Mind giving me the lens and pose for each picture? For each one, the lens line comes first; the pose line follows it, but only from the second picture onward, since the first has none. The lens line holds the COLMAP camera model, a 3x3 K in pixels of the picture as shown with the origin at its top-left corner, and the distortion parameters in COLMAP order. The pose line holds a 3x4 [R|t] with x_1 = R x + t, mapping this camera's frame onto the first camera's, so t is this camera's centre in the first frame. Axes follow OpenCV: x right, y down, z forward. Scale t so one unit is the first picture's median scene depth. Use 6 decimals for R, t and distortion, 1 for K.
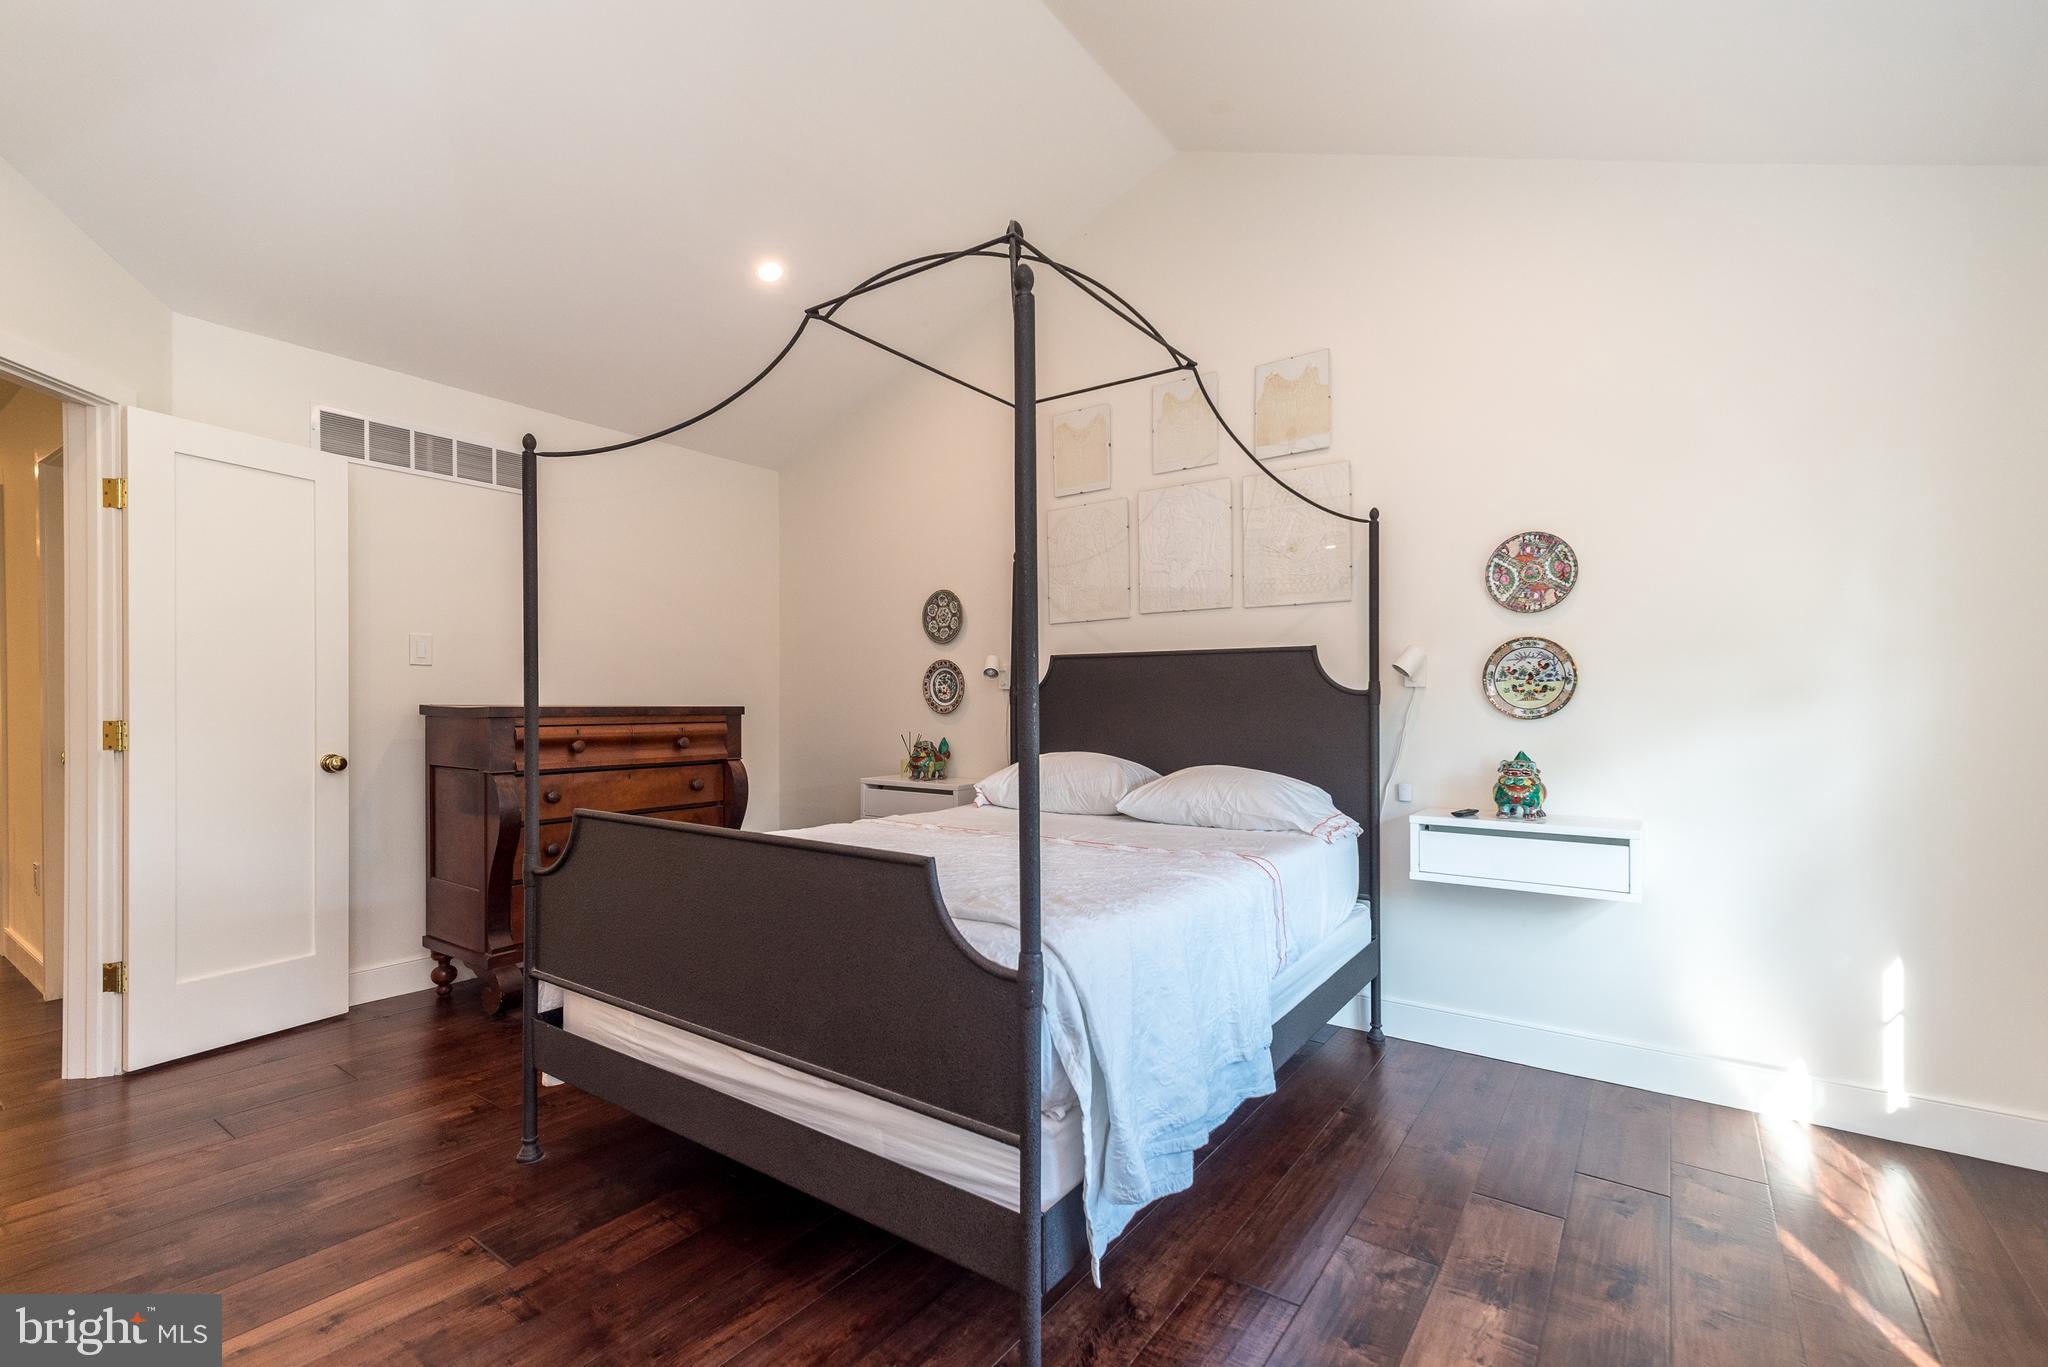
lens RADIAL K [[895.3, 0, 1016.6], [0, 895.3, 715.4], [0, 0, 1]] dist [0.002524, 0.000287]
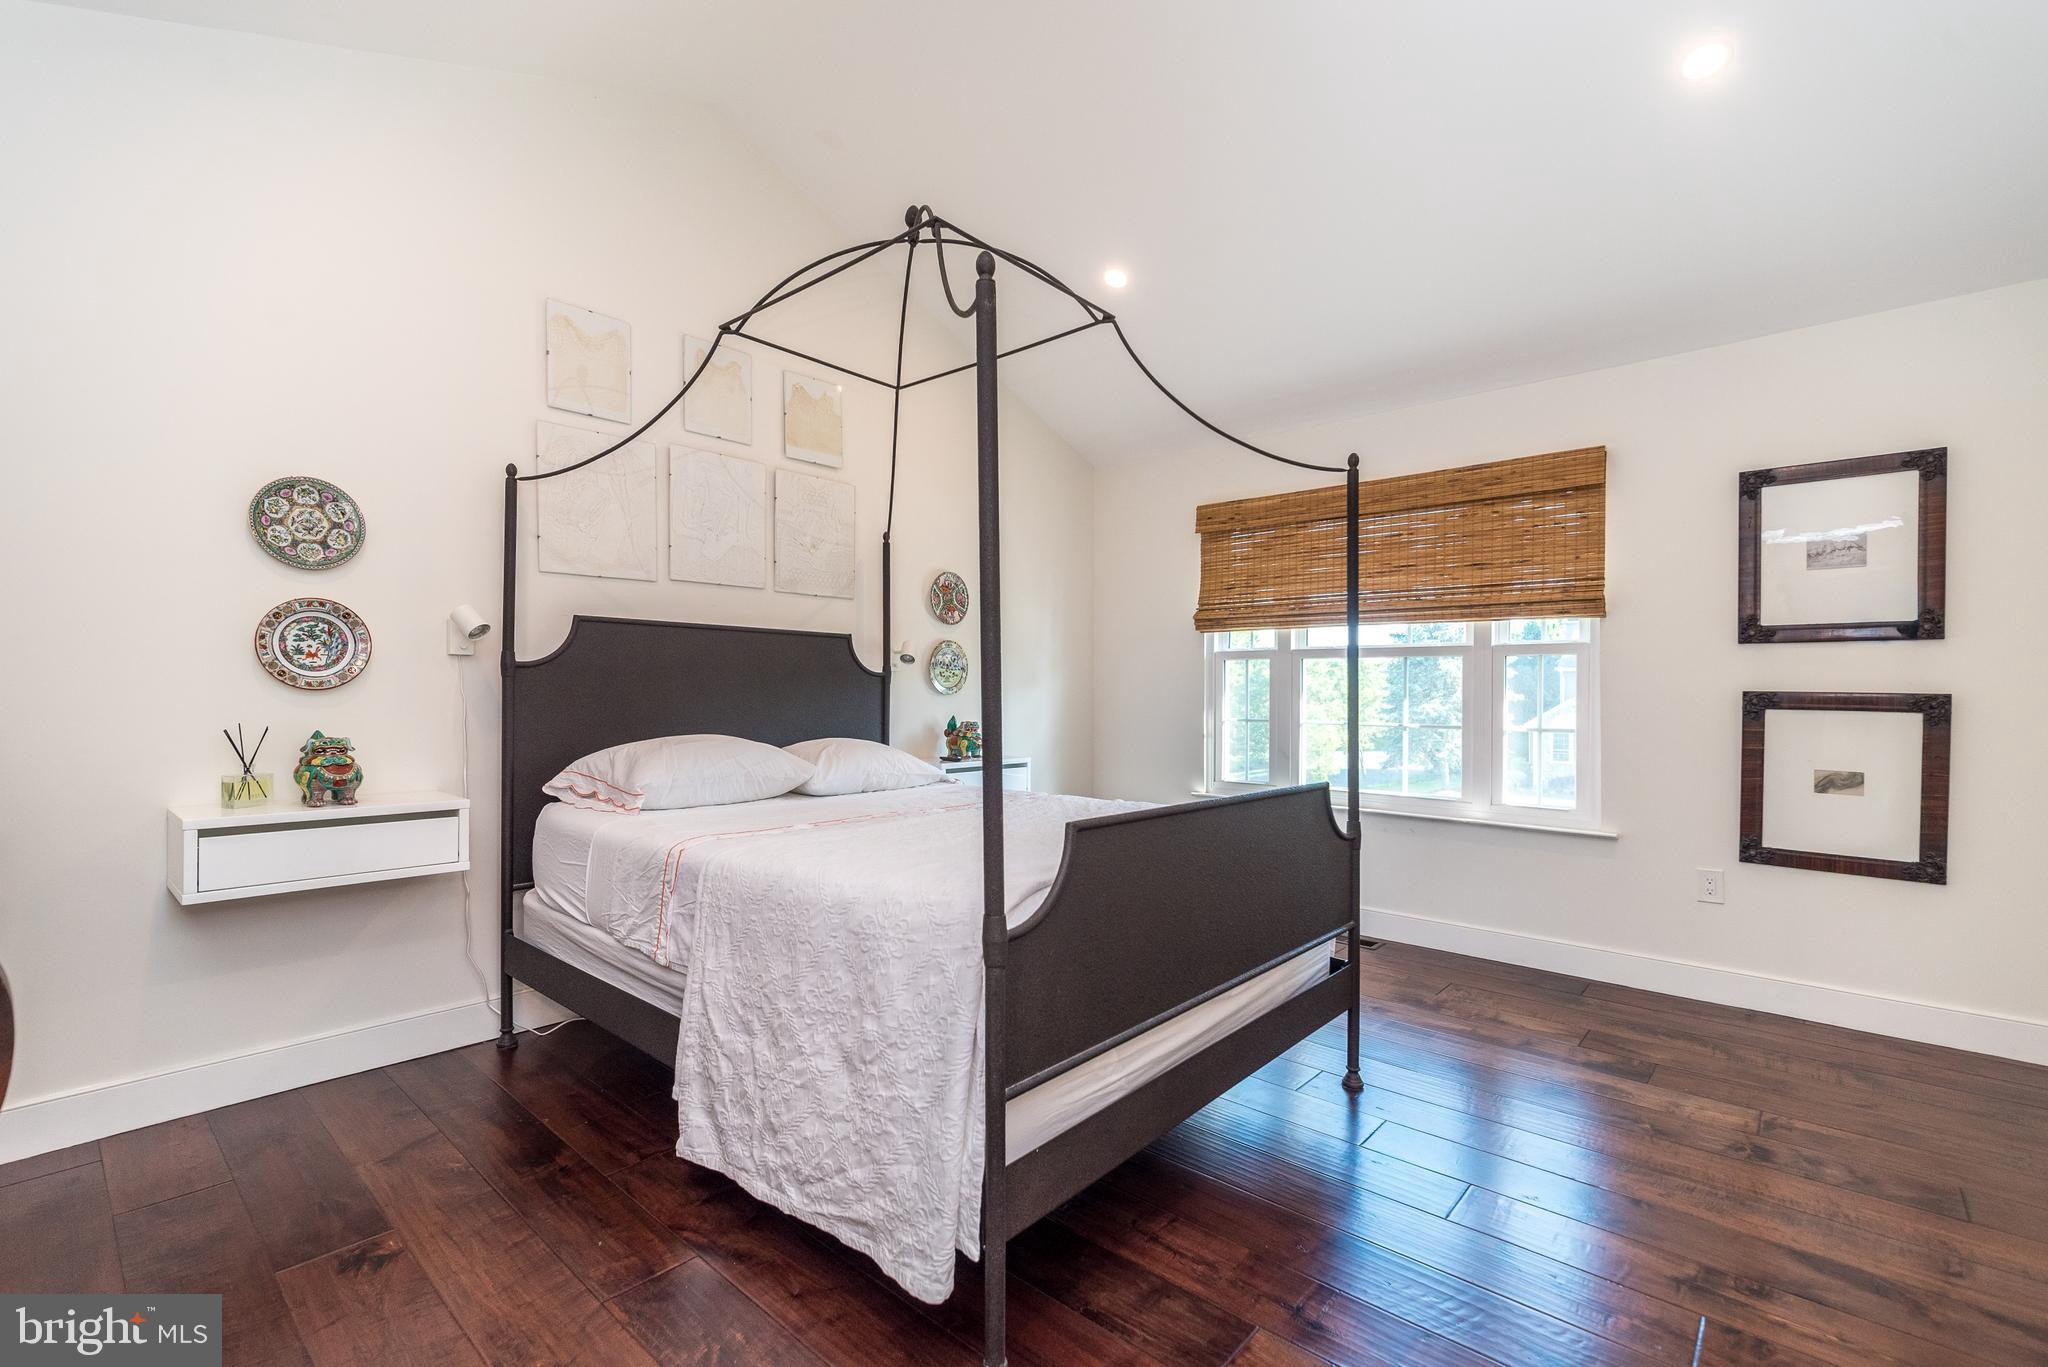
lens RADIAL K [[895.3, 0, 1020.7], [0, 895.3, 687.3], [0, 0, 1]] dist [0.002524, 0.000287]
pose [[0.104915, 0.004122, 0.994473, -0.704691], [-0.000550, 0.999991, -0.004087, -0.001968], [-0.994481, -0.000118, 0.104916, 0.550418]]
